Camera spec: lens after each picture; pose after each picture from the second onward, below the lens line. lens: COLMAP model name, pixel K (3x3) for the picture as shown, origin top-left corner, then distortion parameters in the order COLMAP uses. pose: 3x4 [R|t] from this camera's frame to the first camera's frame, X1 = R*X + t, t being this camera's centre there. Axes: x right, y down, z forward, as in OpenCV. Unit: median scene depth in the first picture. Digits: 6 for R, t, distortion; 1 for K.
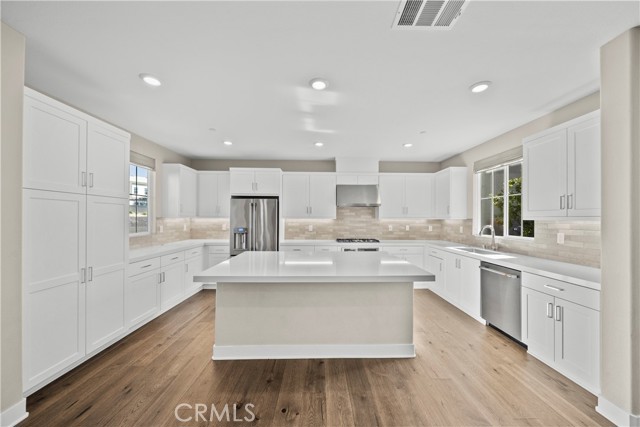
lens RADIAL K [[225.6, 0, 323.4], [0, 225.6, 217.6], [0, 0, 1]] dist [-0.000078, -0.000563]
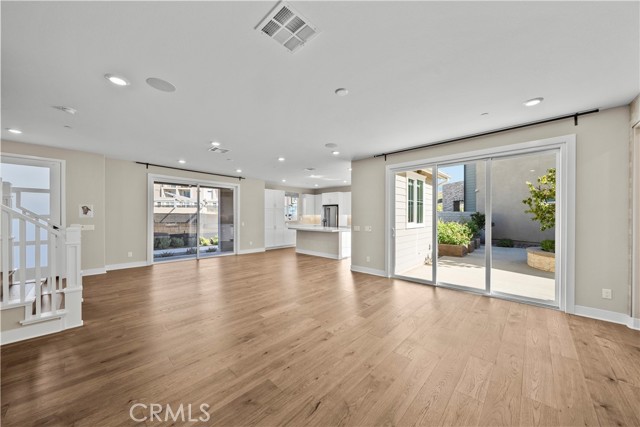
lens RADIAL K [[225.6, 0, 323.4], [0, 225.6, 217.6], [0, 0, 1]] dist [-0.000078, -0.000563]
pose [[0.716152, 0.000667, -0.697944, 1.227197], [0.001523, 0.999996, 0.002519, 0.025783], [0.697942, -0.002867, 0.716148, -0.674660]]
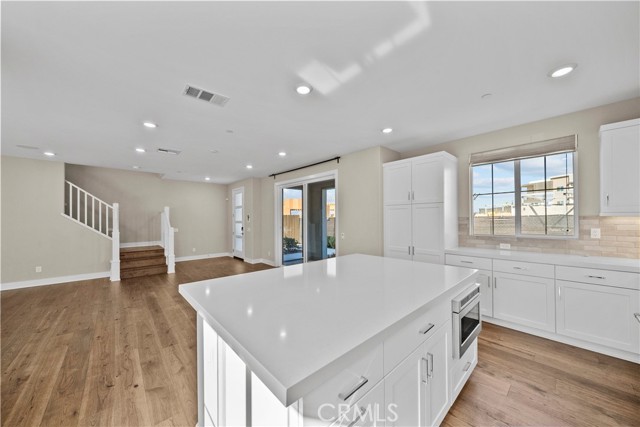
lens RADIAL K [[225.6, 0, 323.4], [0, 225.6, 217.6], [0, 0, 1]] dist [-0.000078, -0.000563]
pose [[-0.748734, -0.002337, -0.662866, 0.290928], [0.004749, 0.999949, -0.008890, 0.006483], [0.662853, -0.009805, -0.748685, 0.885612]]
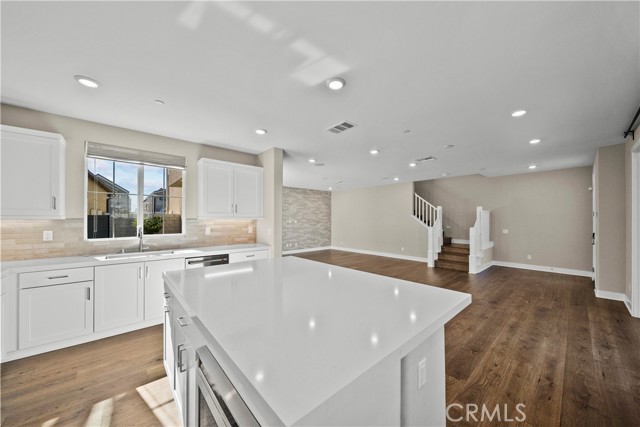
lens RADIAL K [[225.6, 0, 323.4], [0, 225.6, 217.6], [0, 0, 1]] dist [-0.000078, -0.000563]
pose [[-0.646990, 0.000164, 0.762498, -0.359227], [-0.005686, 0.999971, -0.005039, 0.002148], [-0.762477, -0.007596, -0.646971, 0.811237]]
